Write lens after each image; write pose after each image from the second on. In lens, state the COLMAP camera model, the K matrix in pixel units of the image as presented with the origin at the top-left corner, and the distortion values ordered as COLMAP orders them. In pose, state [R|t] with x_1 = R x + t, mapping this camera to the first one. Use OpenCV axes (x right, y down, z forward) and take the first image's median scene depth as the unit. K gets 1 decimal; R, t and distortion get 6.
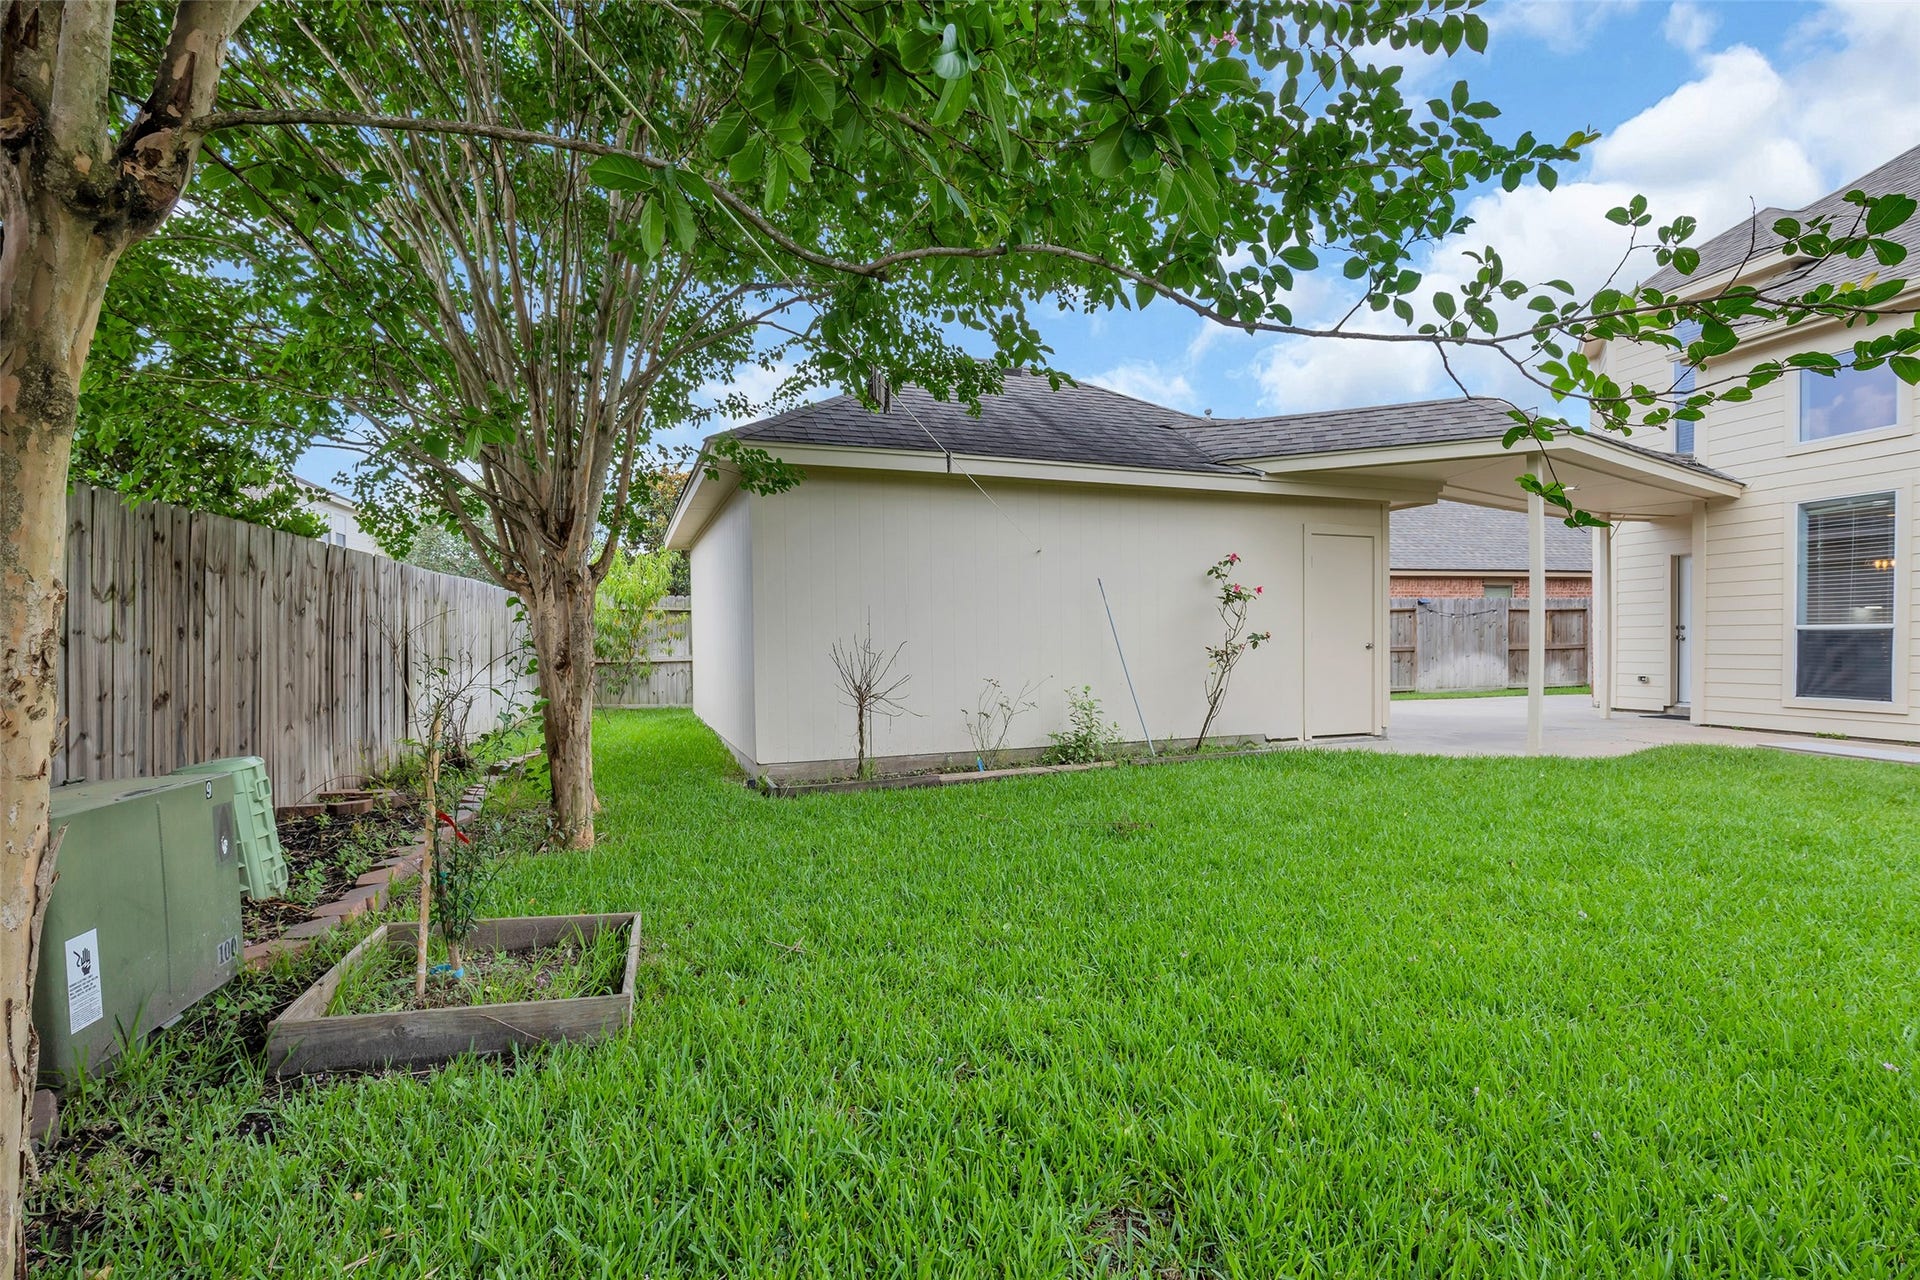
lens RADIAL K [[898.5, 0, 951.1], [0, 898.5, 656.2], [0, 0, 1]] dist [-0.016915, 0.000563]
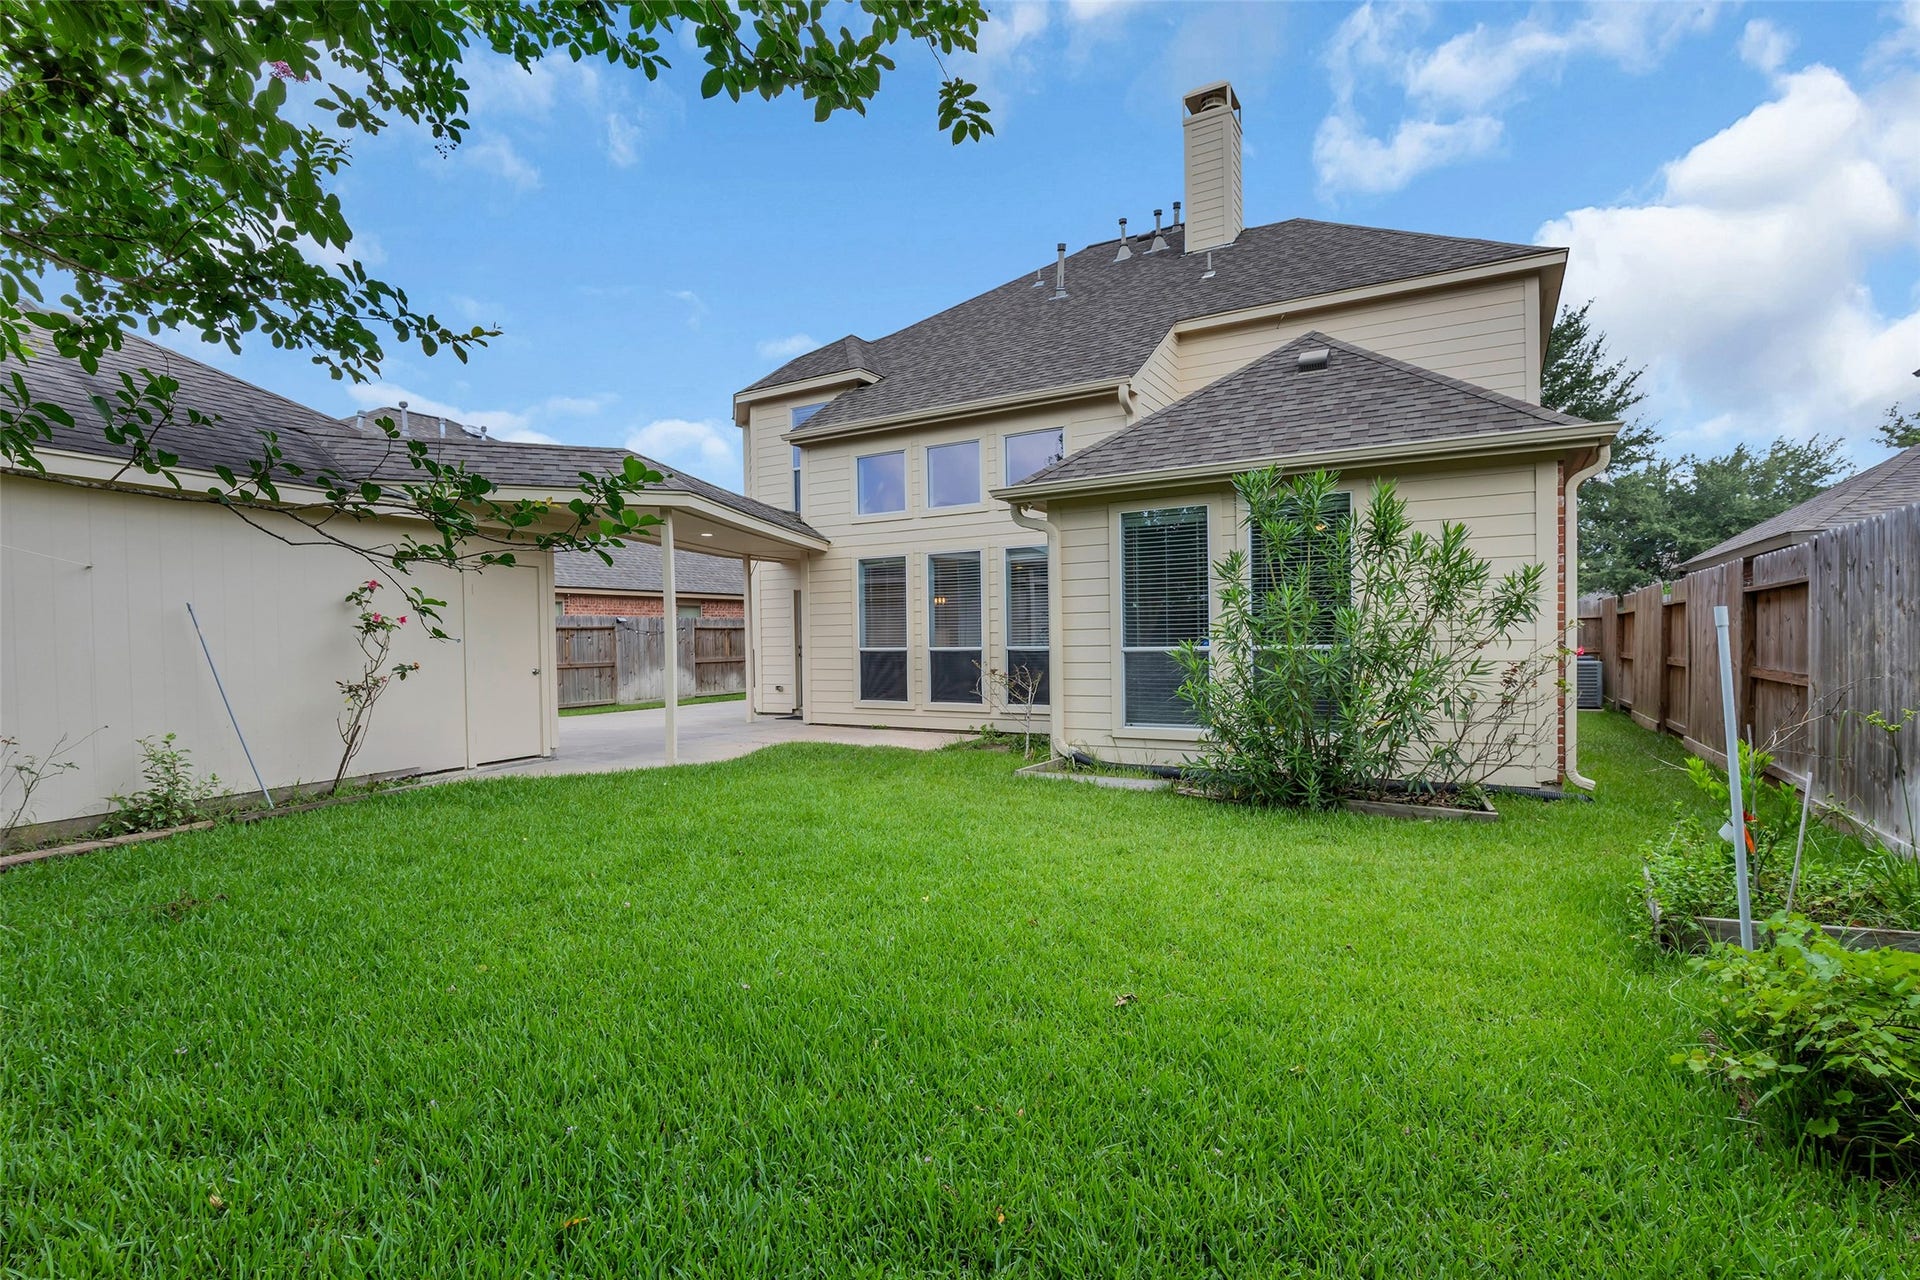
lens RADIAL K [[898.5, 0, 951.1], [0, 898.5, 656.2], [0, 0, 1]] dist [-0.016915, 0.000563]
pose [[0.696321, -0.014697, 0.717580, 0.058484], [0.020603, 0.999788, 0.000484, -0.020663], [-0.717434, 0.014448, 0.696476, -0.075096]]
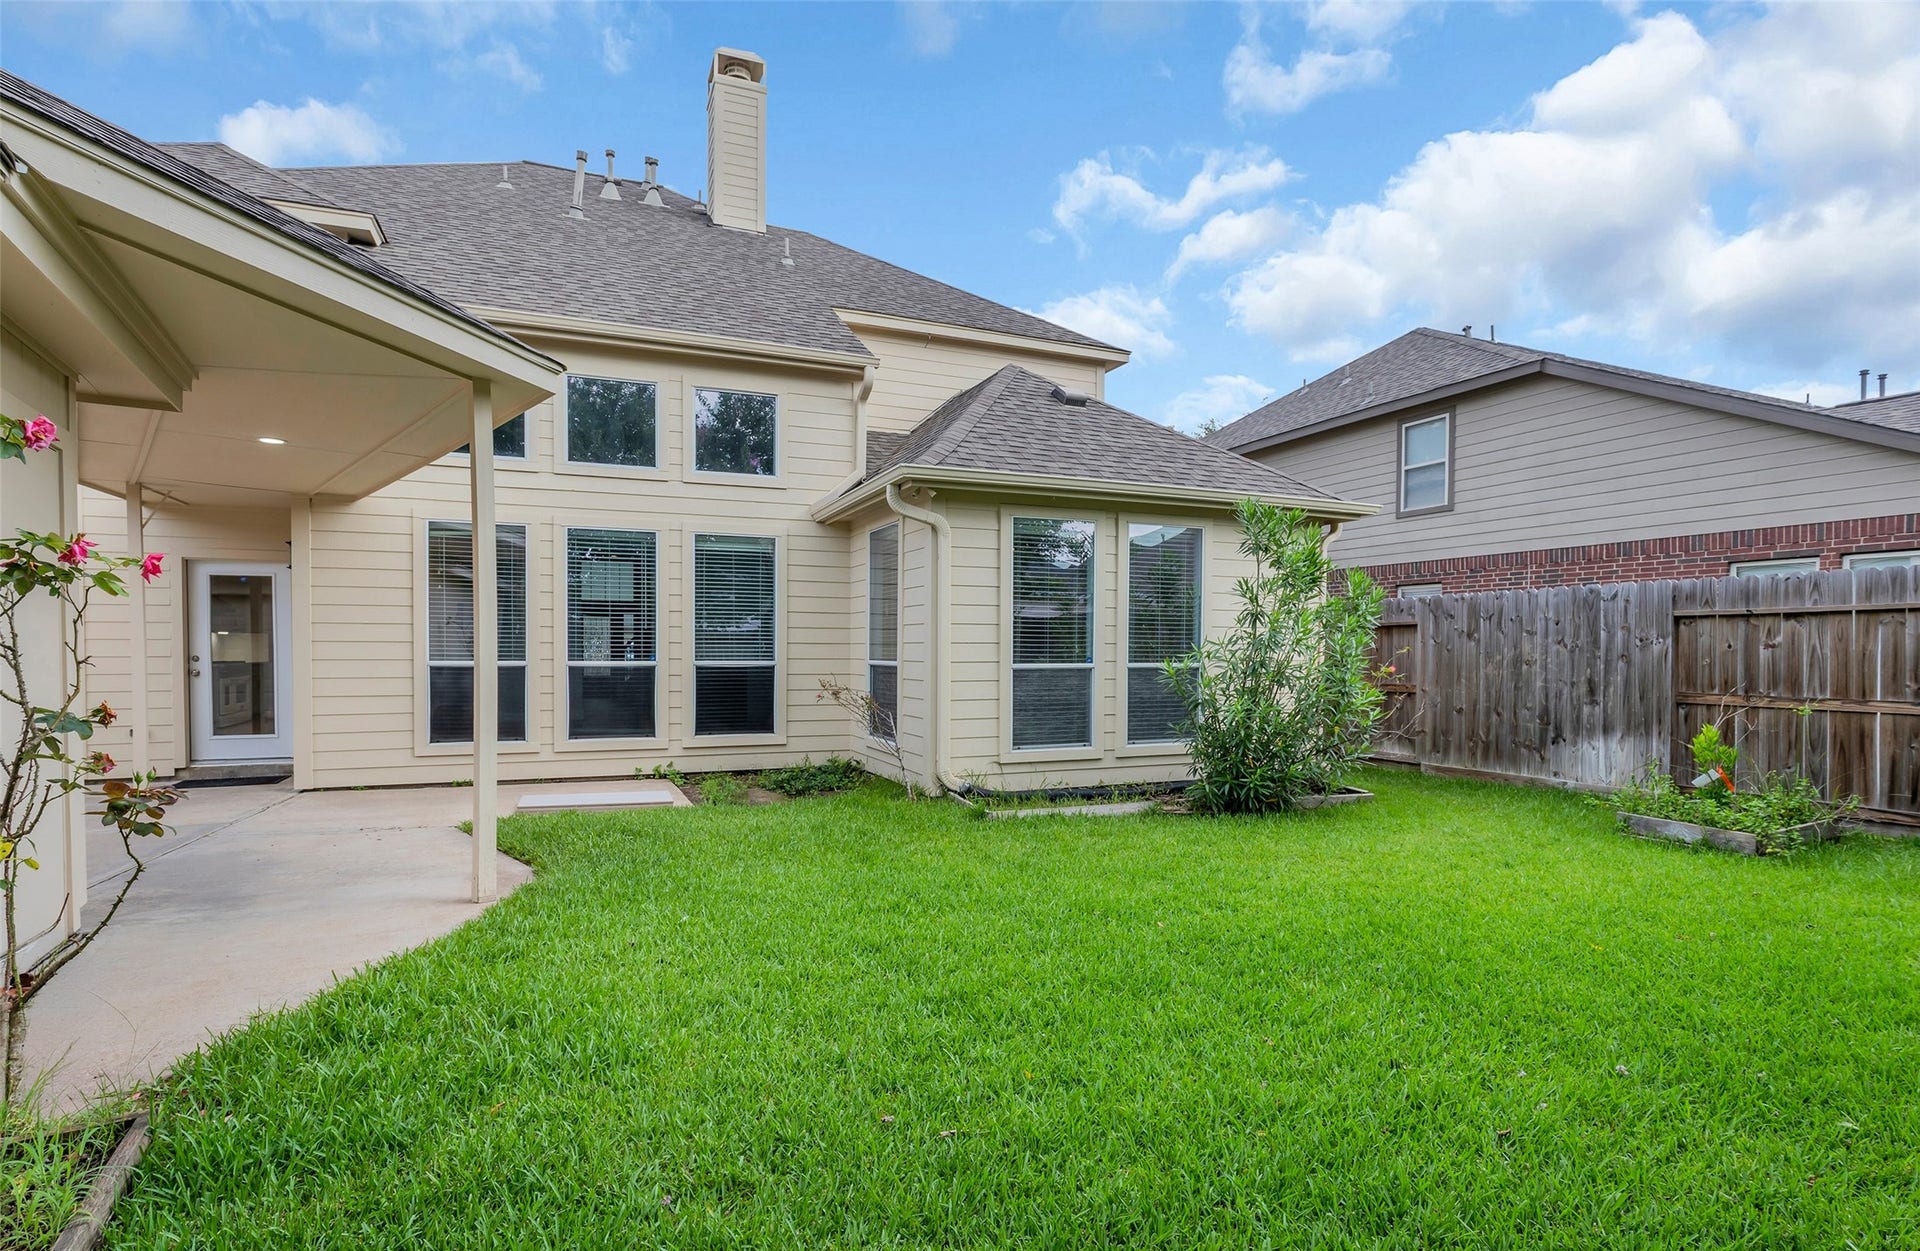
lens RADIAL K [[903.2, 0, 918.8], [0, 903.2, 675.8], [0, 0, 1]] dist [-0.019607, 0.000010]
pose [[-0.142470, -0.020576, 0.989585, 0.014720], [0.013599, 0.999649, 0.022743, -0.036072], [-0.989706, 0.016698, -0.142140, 0.699369]]
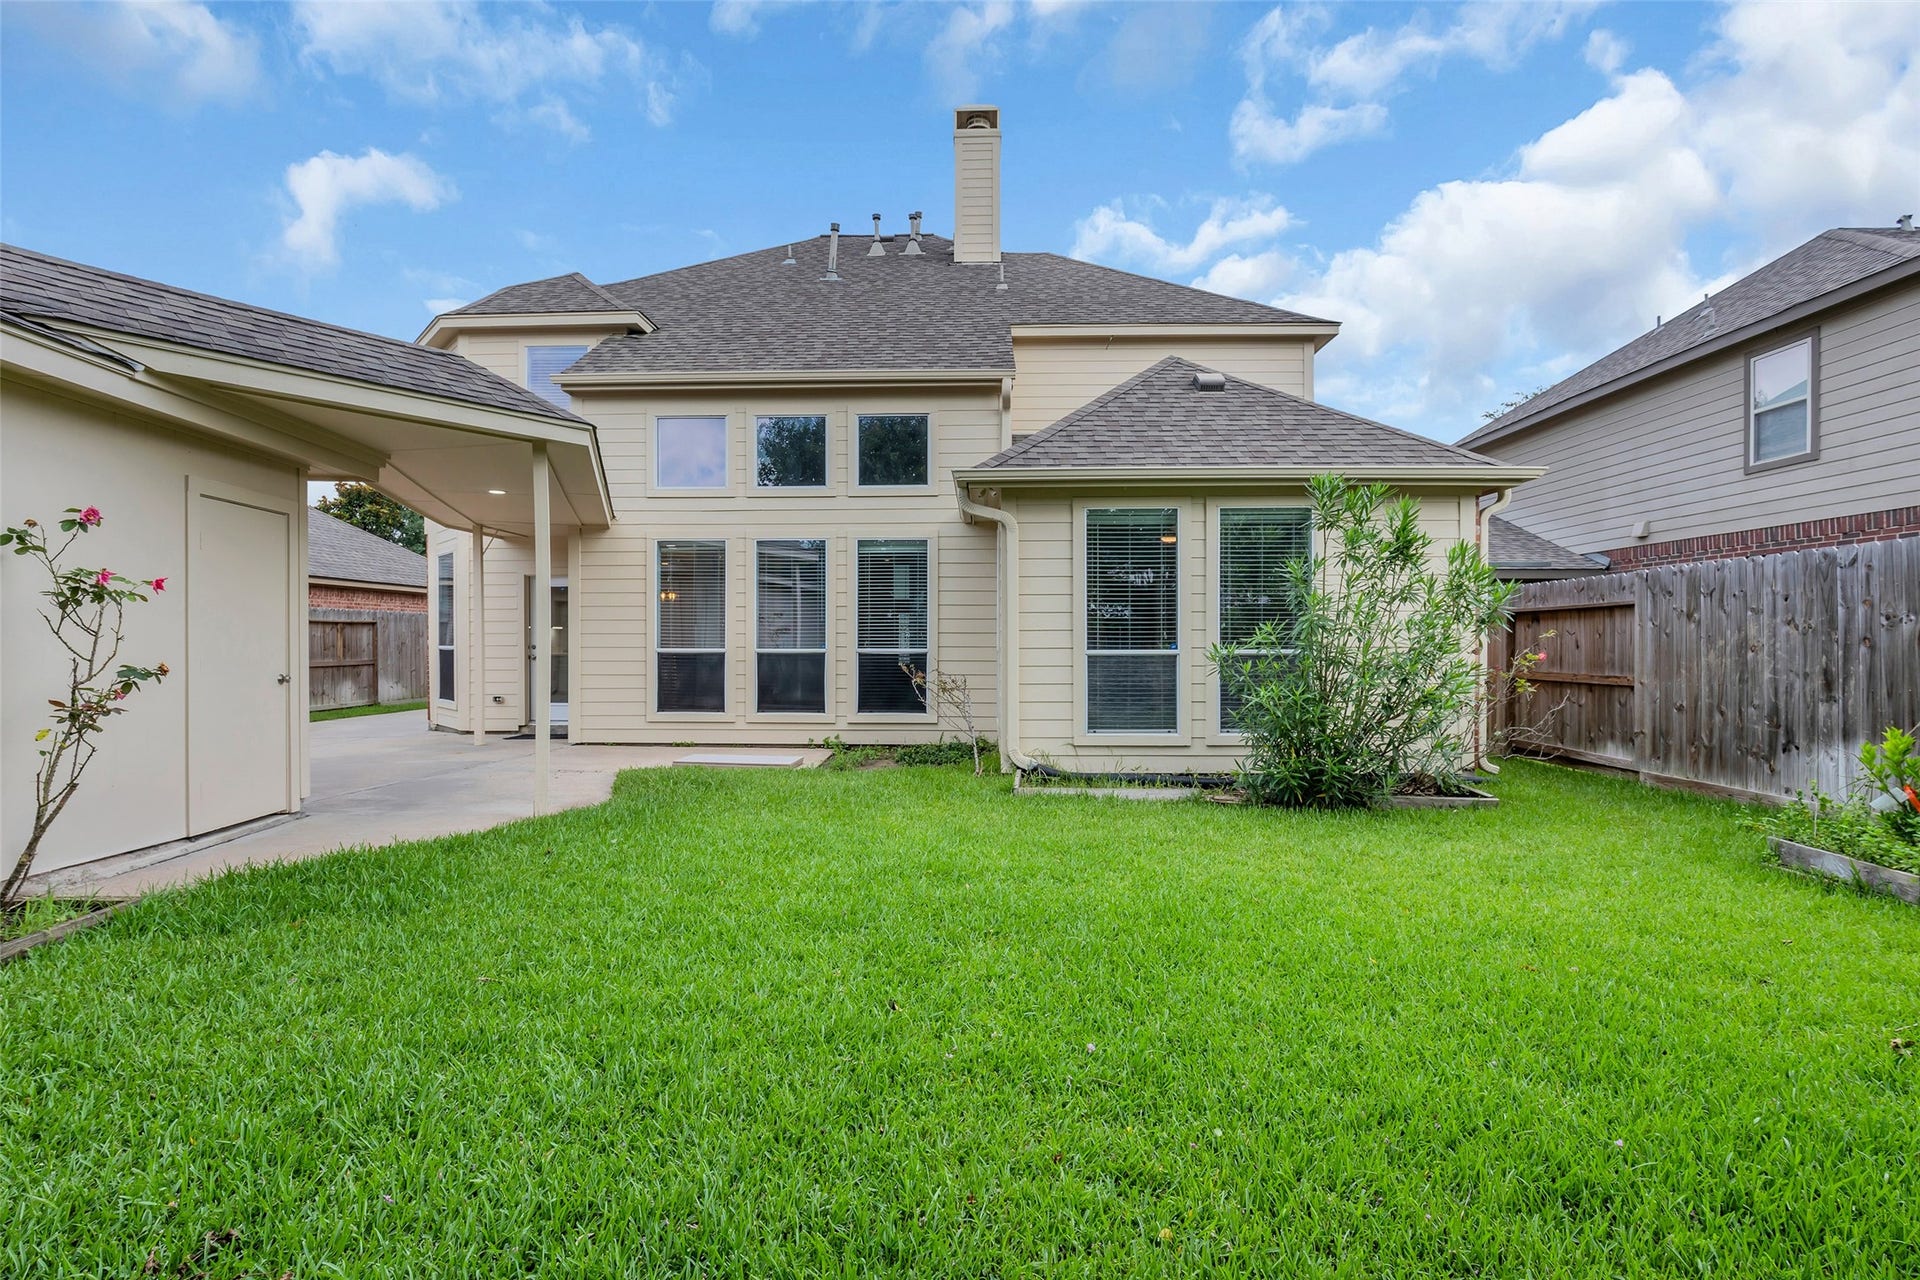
lens RADIAL K [[873.7, 0, 954.1], [0, 873.7, 649.2], [0, 0, 1]] dist [-0.018109, 0.000695]
pose [[0.262218, 0.001762, 0.965007, -0.017131], [0.013701, 0.999891, -0.005549, -0.023992], [-0.964911, 0.014676, 0.262165, 0.371608]]
